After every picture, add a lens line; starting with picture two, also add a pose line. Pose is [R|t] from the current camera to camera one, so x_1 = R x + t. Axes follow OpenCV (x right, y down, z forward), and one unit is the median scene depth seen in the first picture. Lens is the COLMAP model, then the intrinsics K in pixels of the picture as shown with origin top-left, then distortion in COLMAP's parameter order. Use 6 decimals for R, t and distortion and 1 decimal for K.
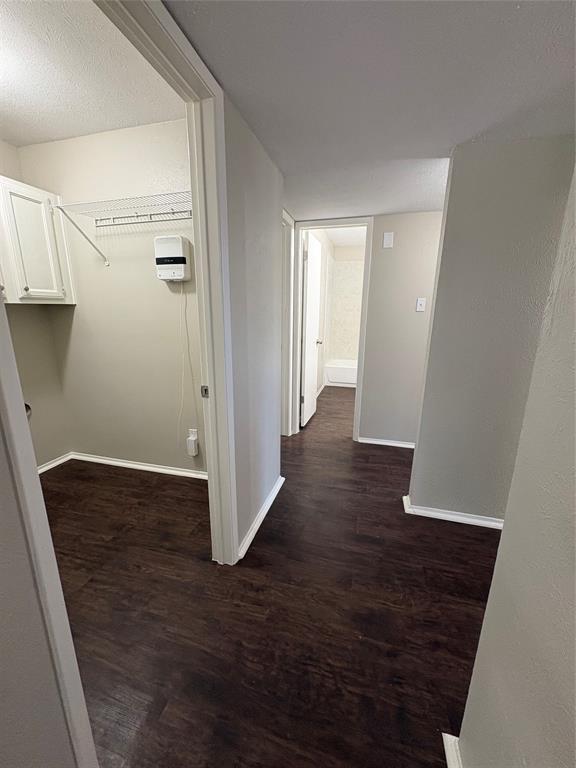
lens RADIAL K [[306.4, 0, 289.5], [0, 306.4, 384.5], [0, 0, 1]] dist [0.000066, 0.000139]
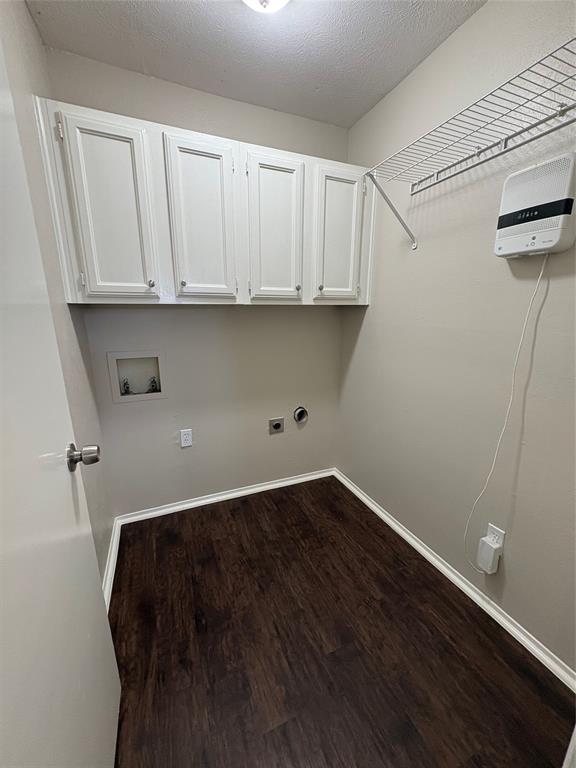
lens RADIAL K [[306.4, 0, 289.5], [0, 306.4, 384.5], [0, 0, 1]] dist [0.000066, 0.000139]
pose [[0.626382, 0.178195, -0.758876, -0.193069], [-0.180678, 0.980199, 0.081032, -0.091668], [0.758288, 0.086355, 0.646174, 0.370371]]
